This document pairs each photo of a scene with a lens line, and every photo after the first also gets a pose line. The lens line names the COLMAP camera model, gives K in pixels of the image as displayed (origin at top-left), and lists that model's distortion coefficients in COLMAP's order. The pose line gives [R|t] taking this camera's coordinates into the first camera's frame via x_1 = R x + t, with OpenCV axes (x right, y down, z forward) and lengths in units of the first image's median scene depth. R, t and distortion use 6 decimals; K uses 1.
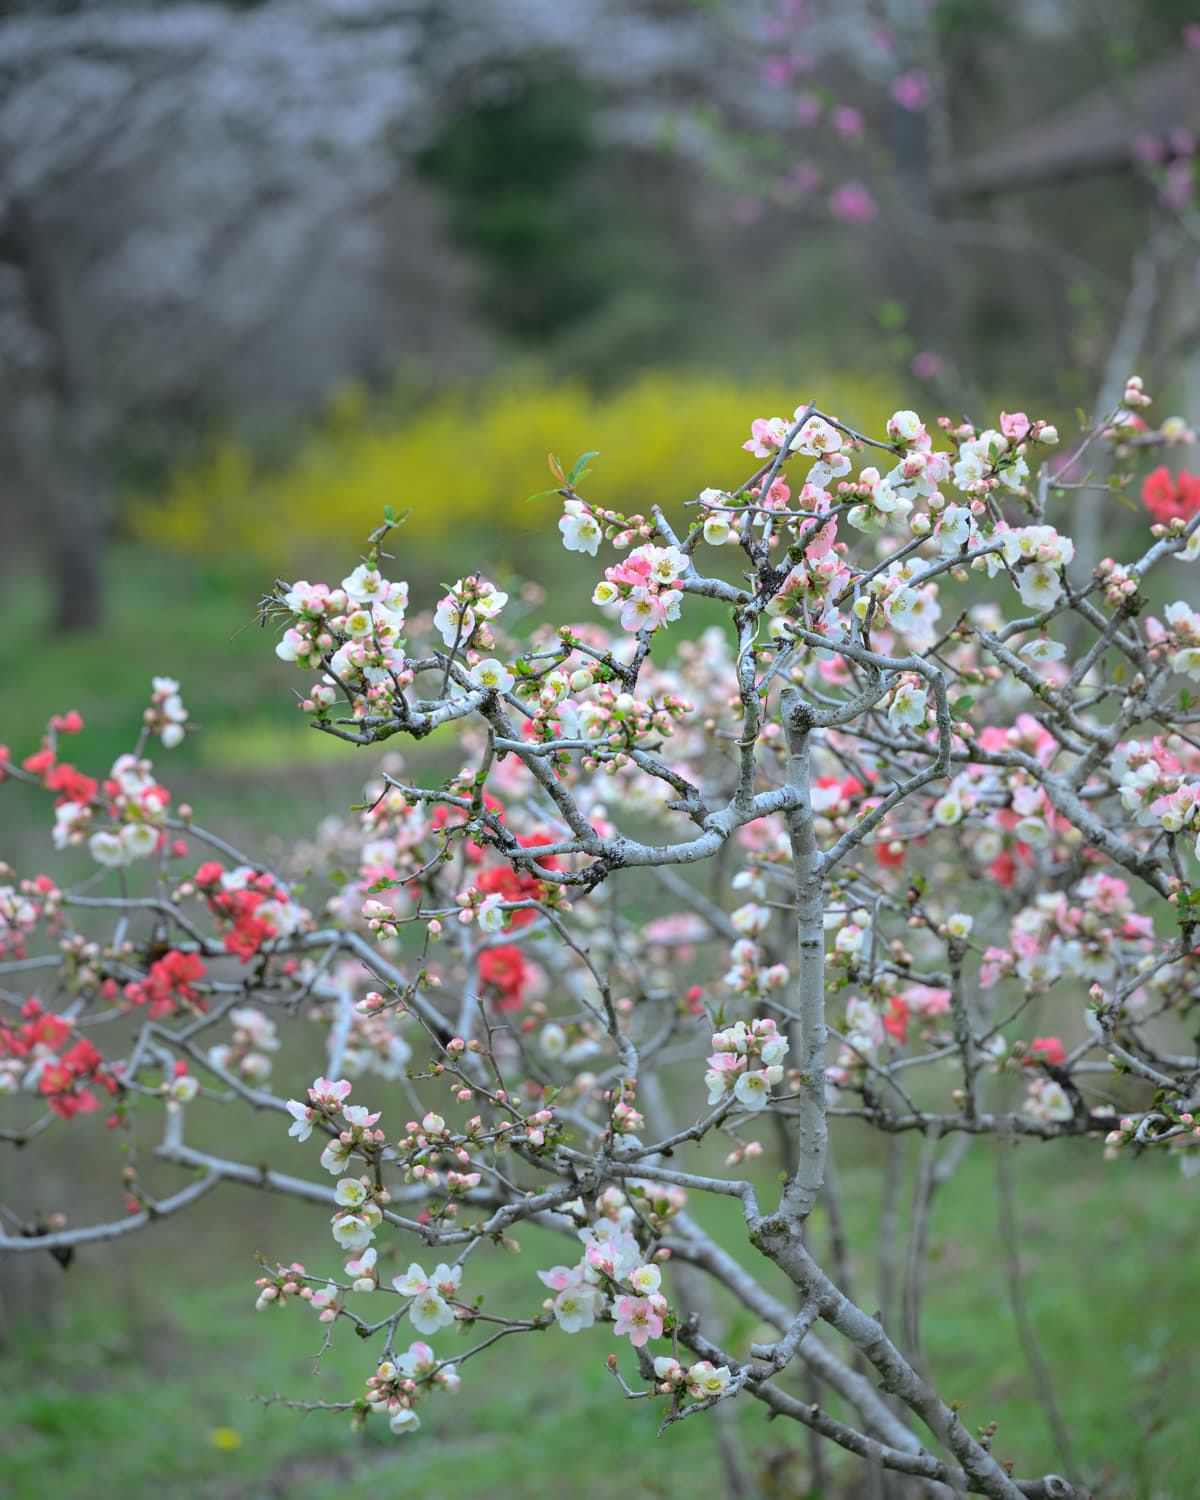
lens RADIAL K [[3435.5, 0, 600.0], [0, 3435.5, 750.0], [0, 0, 1]] dist [-0.021427, 0.033500]
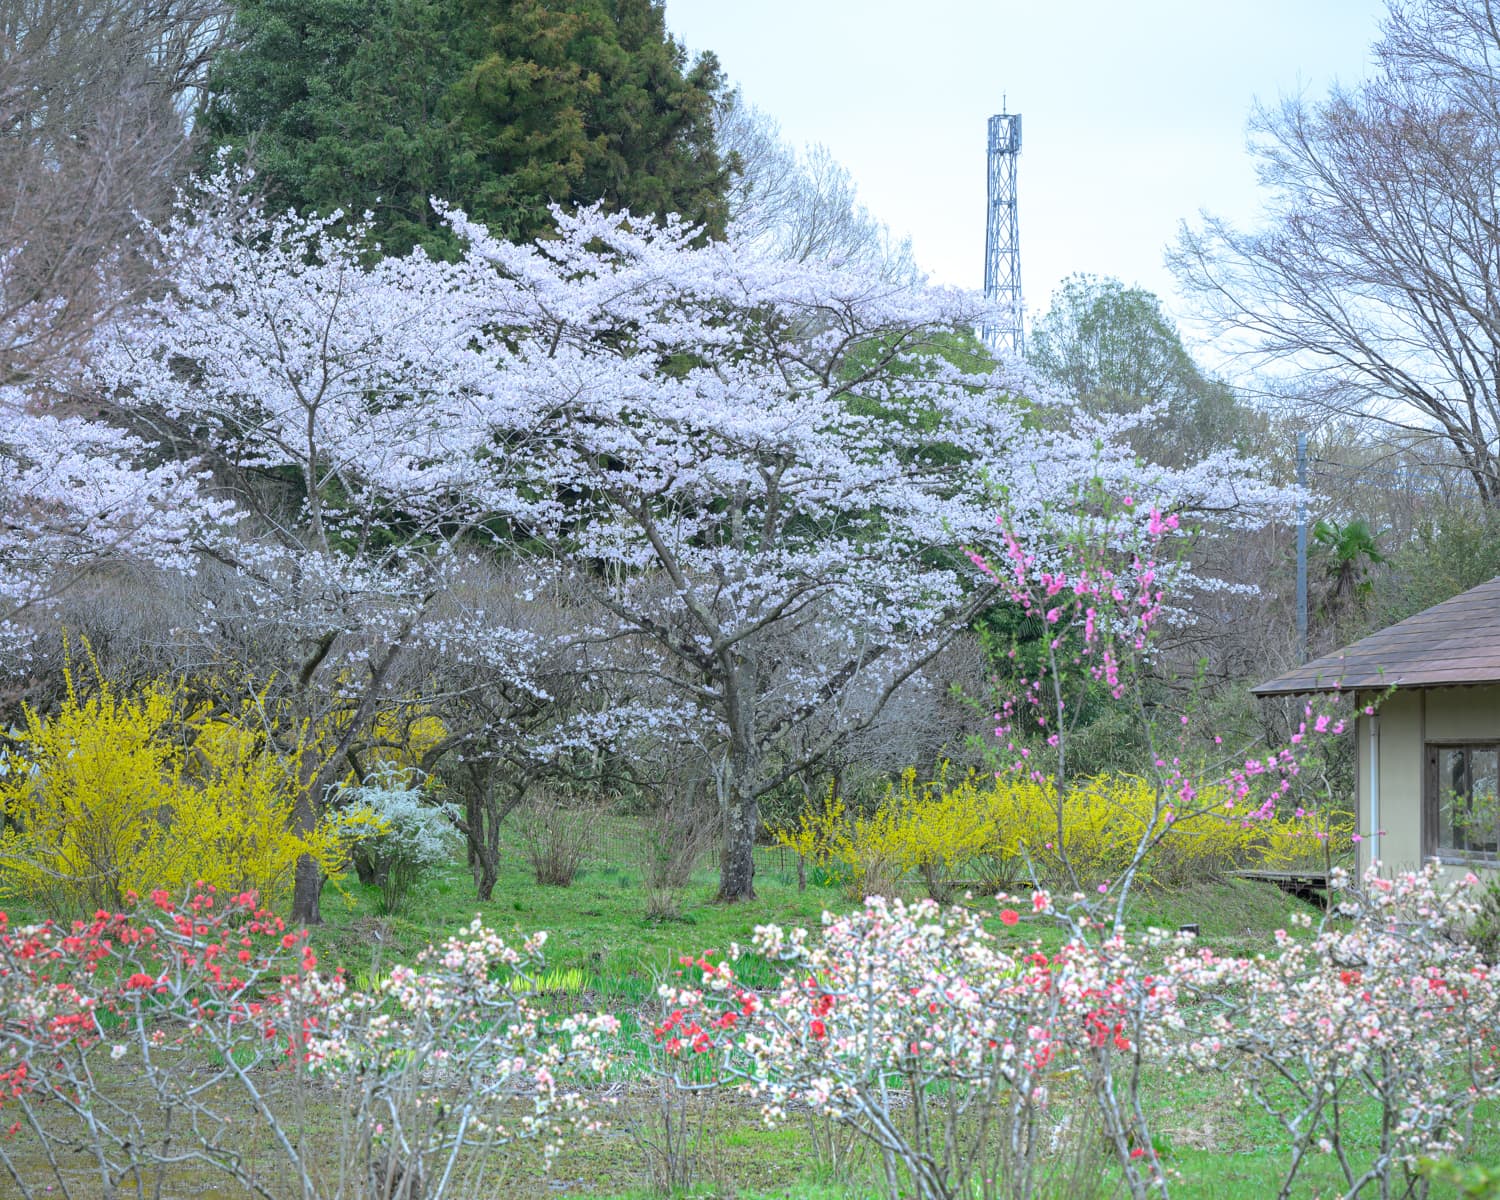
lens RADIAL K [[3435.5, 0, 750.0], [0, 3435.5, 600.0], [0, 0, 1]] dist [-0.021427, 0.033500]
pose [[0.984778, 0.069931, -0.159131, 0.497068], [-0.088383, 0.989770, -0.111999, 0.029358], [0.149671, 0.124359, 0.980884, -2.947158]]
